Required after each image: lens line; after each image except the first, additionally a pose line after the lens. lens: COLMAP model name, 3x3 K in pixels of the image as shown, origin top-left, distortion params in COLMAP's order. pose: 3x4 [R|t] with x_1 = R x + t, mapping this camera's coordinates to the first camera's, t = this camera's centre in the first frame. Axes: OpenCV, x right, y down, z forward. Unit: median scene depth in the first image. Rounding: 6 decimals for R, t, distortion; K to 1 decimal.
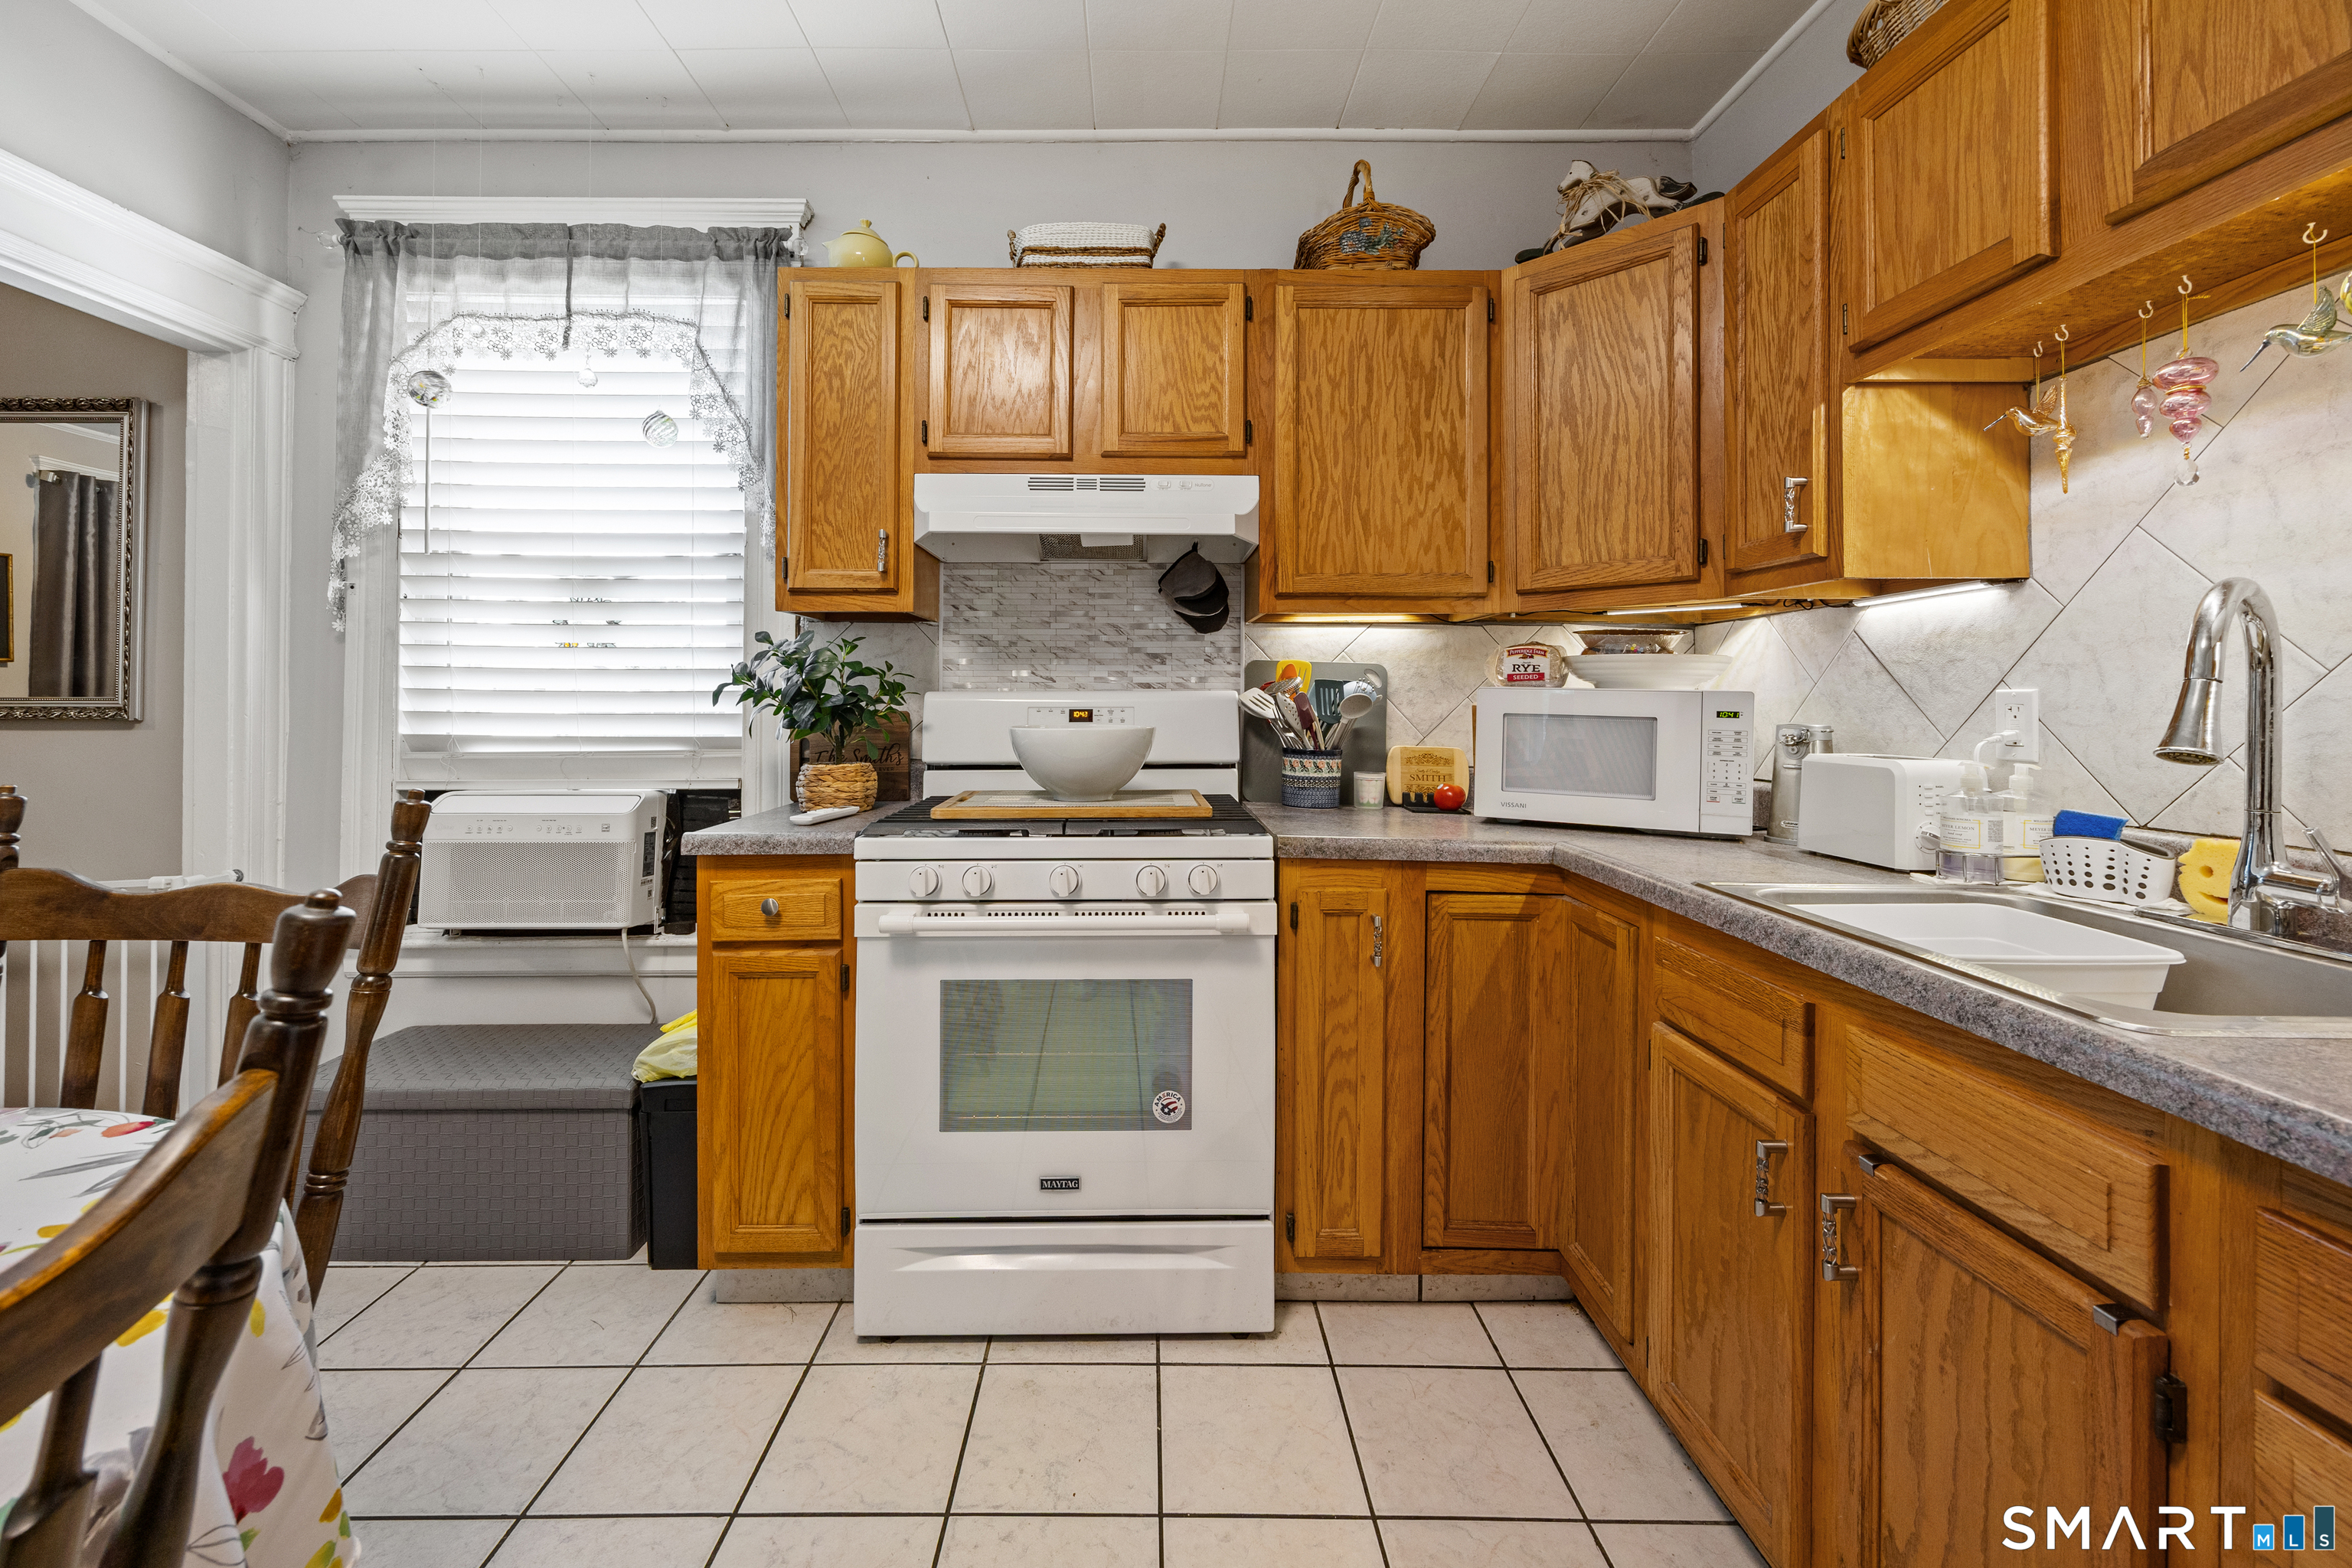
lens RADIAL K [[962.0, 0, 1167.5], [0, 962.0, 700.3], [0, 0, 1]] dist [-0.000125, 0.000114]
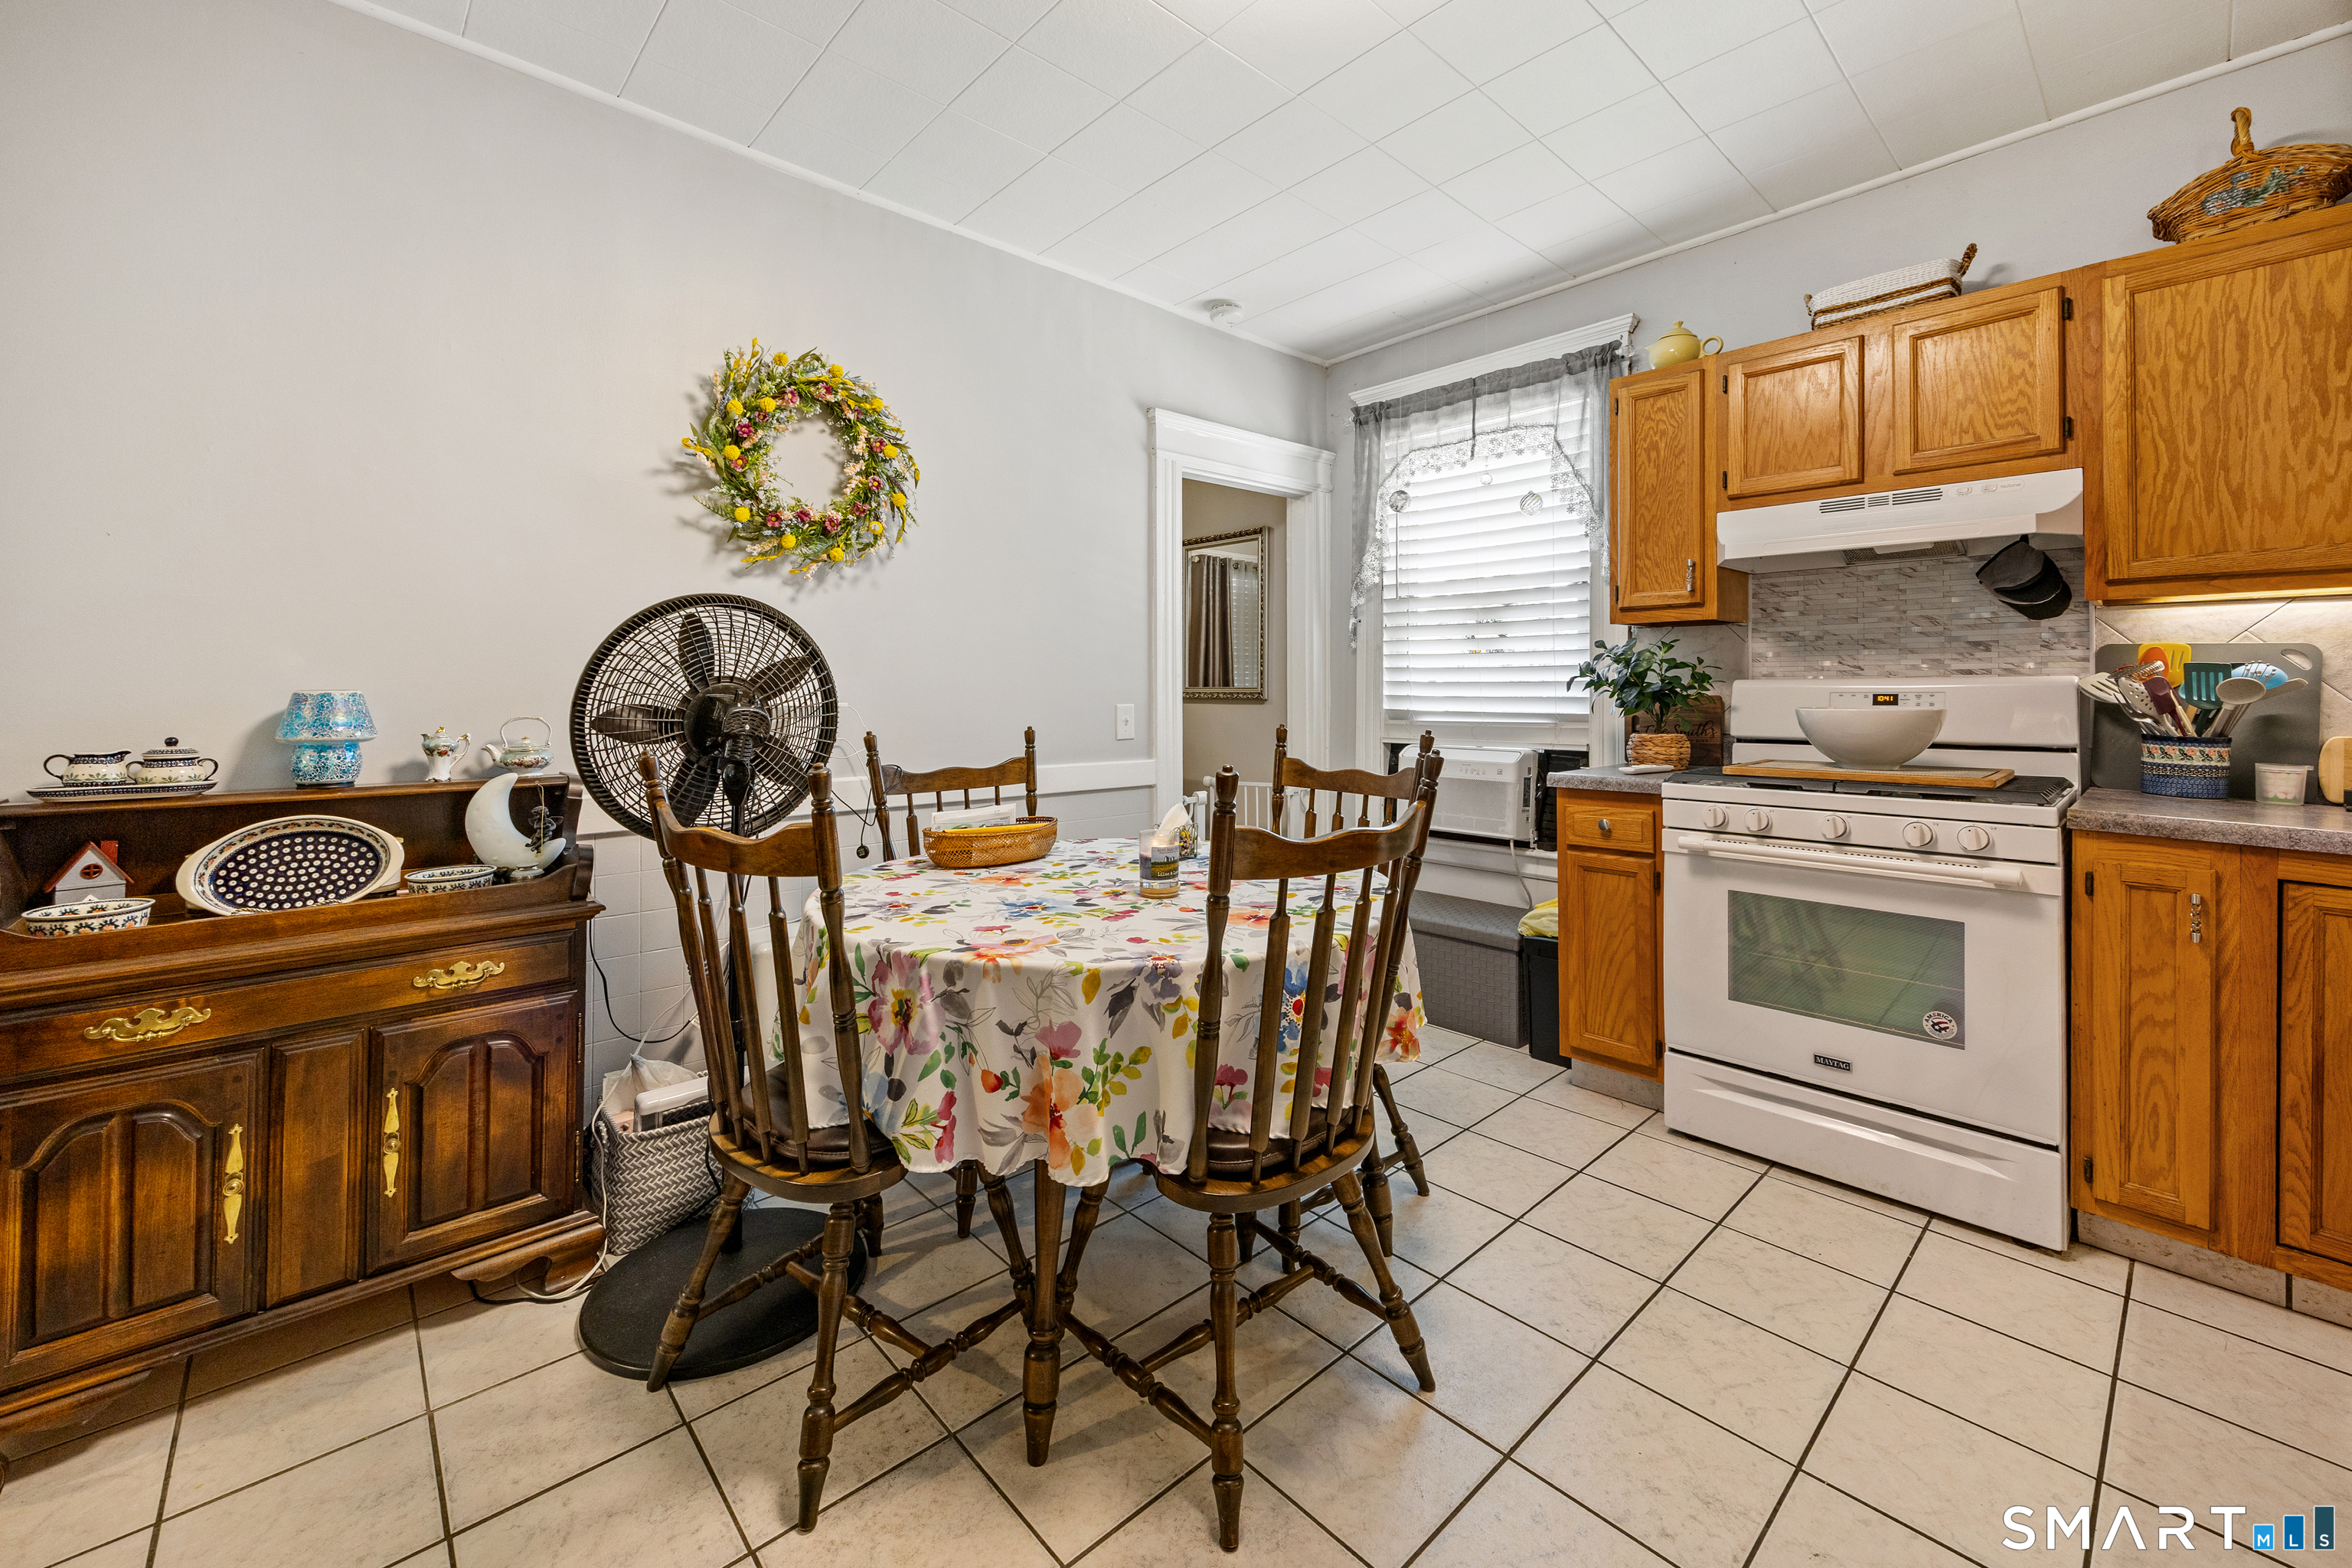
lens RADIAL K [[939.3, 0, 1170.4], [0, 939.3, 677.9], [0, 0, 1]] dist [0.001088, 0.000523]
pose [[0.658208, -0.012023, -0.752740, 0.206569], [0.004670, 0.999918, -0.011888, -0.000537], [0.752821, 0.004309, 0.658211, -0.396243]]
